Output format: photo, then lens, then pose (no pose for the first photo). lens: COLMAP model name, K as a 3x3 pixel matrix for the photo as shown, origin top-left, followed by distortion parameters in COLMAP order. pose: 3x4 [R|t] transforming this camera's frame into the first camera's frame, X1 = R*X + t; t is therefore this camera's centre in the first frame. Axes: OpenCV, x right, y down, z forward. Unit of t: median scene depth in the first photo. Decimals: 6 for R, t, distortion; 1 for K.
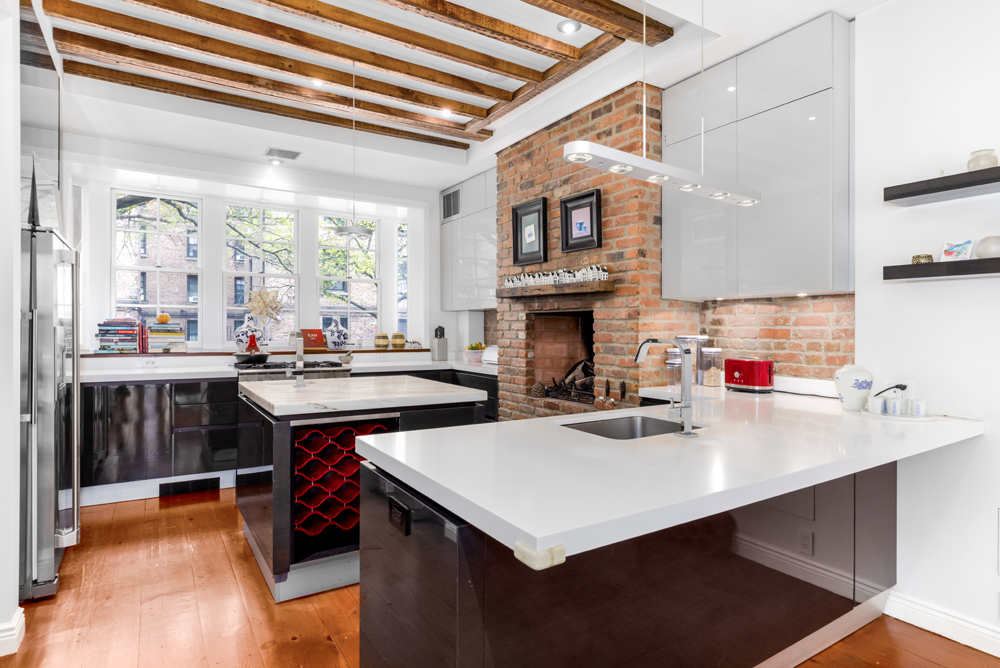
lens RADIAL K [[552.6, 0, 501.3], [0, 552.6, 330.6], [0, 0, 1]] dist [-0.008910, -0.001169]
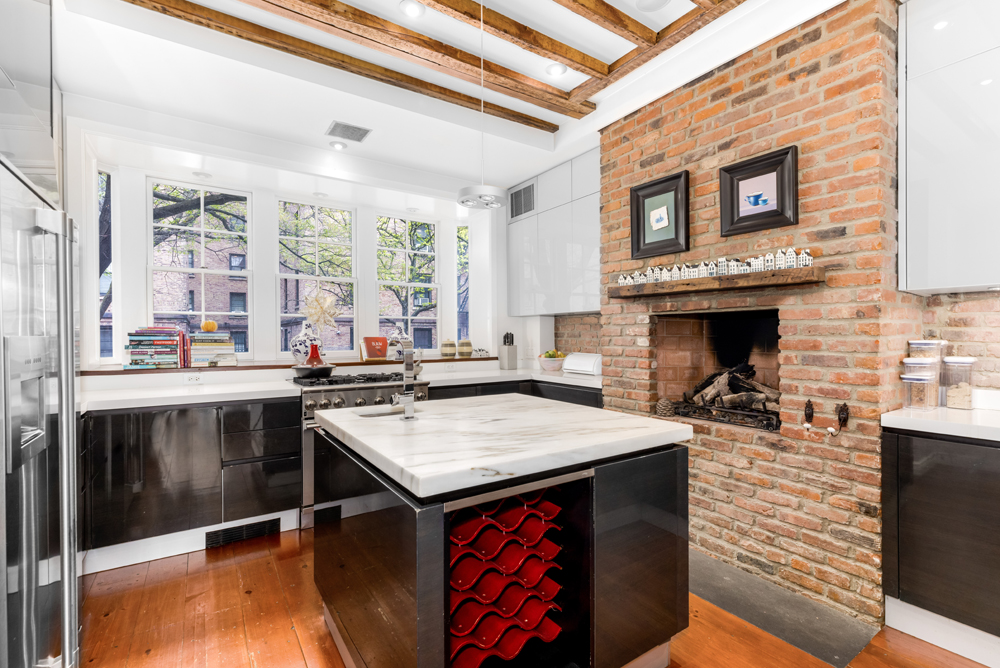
lens RADIAL K [[455.1, 0, 499.1], [0, 455.1, 336.1], [0, 0, 1]] dist [-0.003636, -0.000435]
pose [[0.999802, -0.010295, 0.017050, -0.198327], [0.010324, 0.999945, -0.001648, -0.001239], [-0.017032, 0.001824, 0.999853, 0.323453]]
